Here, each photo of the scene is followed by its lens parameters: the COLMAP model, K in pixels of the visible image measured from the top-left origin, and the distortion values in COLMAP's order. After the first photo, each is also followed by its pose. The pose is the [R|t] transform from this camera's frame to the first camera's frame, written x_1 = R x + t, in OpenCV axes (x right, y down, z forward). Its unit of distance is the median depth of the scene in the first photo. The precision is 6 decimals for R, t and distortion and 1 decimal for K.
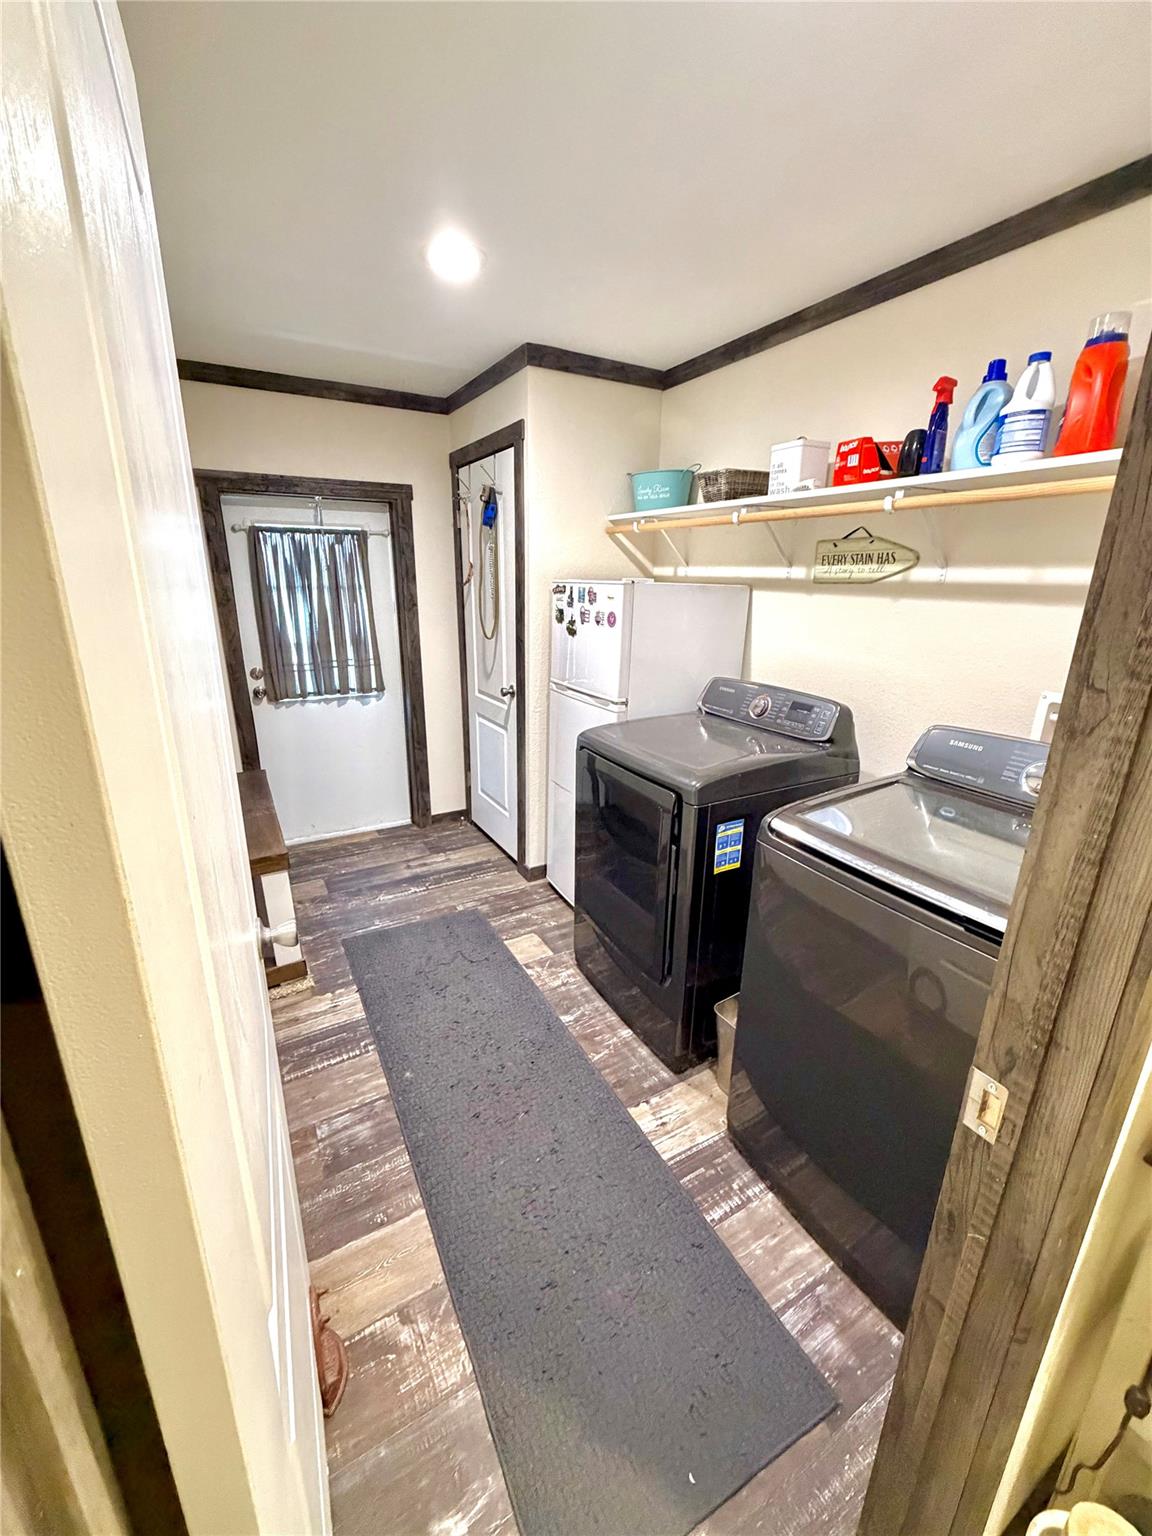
lens RADIAL K [[607.8, 0, 569.6], [0, 607.8, 755.5], [0, 0, 1]] dist [0.001469, 0.000270]
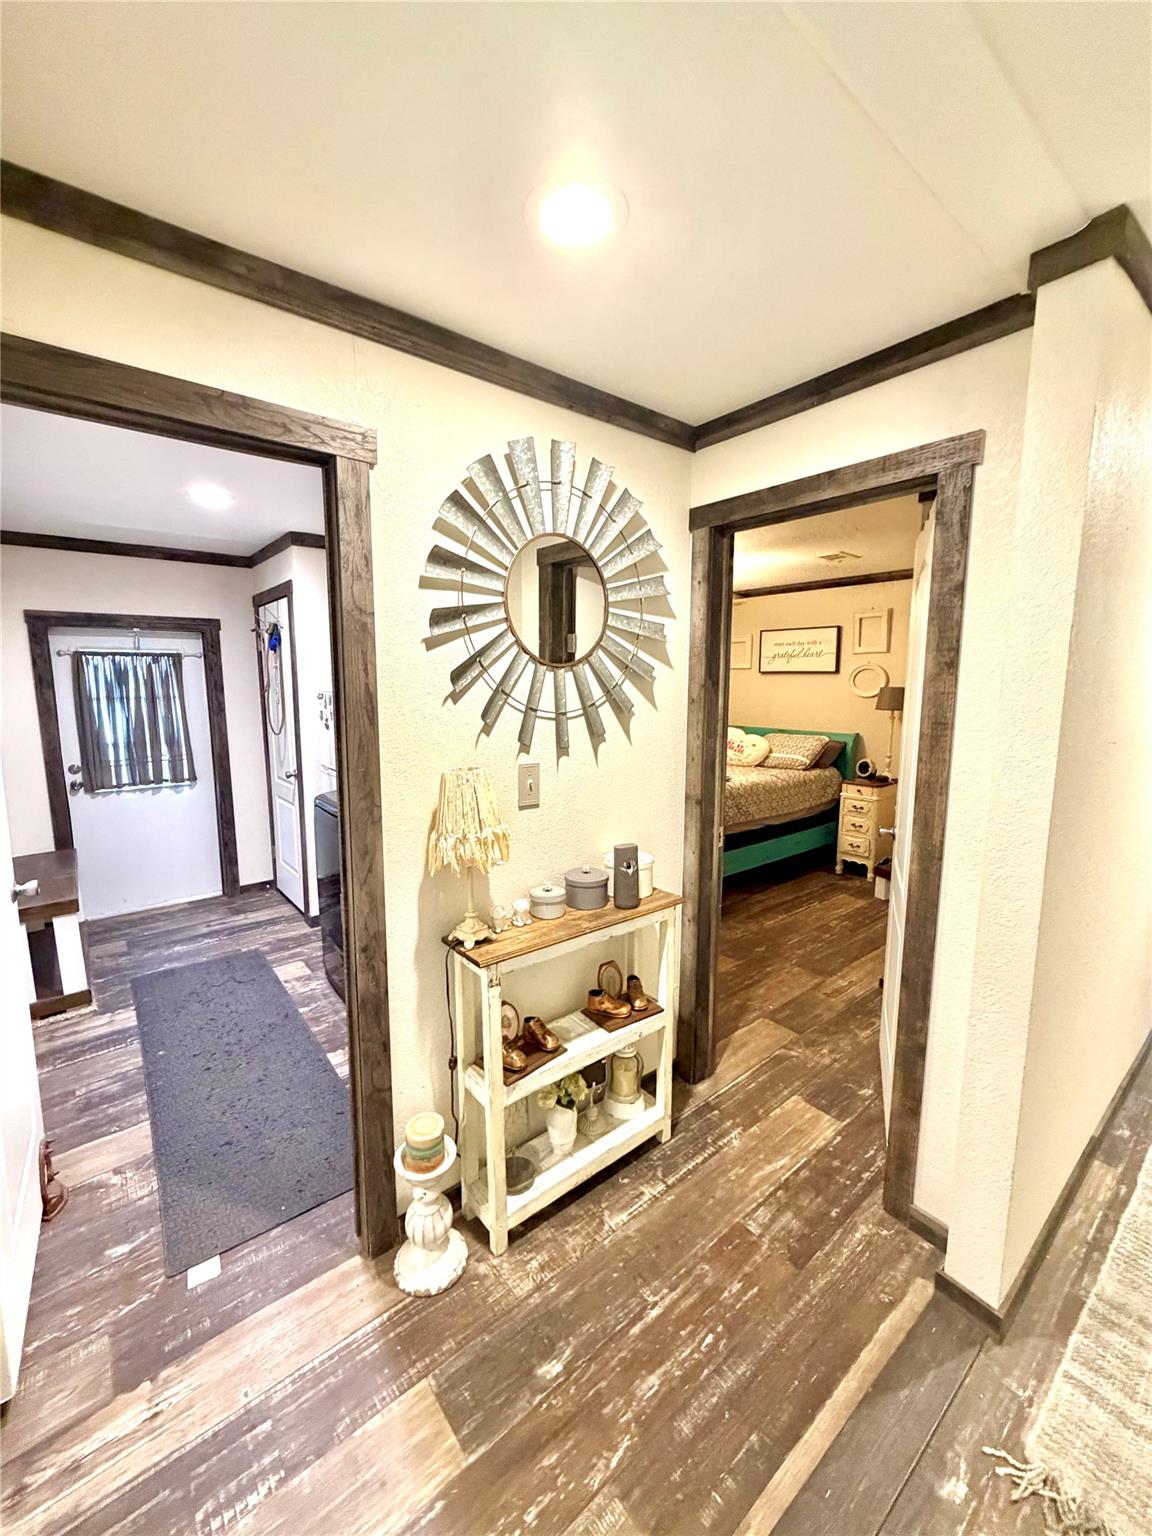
lens RADIAL K [[605.0, 0, 571.2], [0, 605.0, 757.0], [0, 0, 1]] dist [-0.002159, 0.000711]
pose [[0.984670, -0.033925, 0.171097, 0.248148], [0.060838, 0.986102, -0.154600, 0.086830], [-0.163475, 0.162639, 0.973049, -0.323522]]
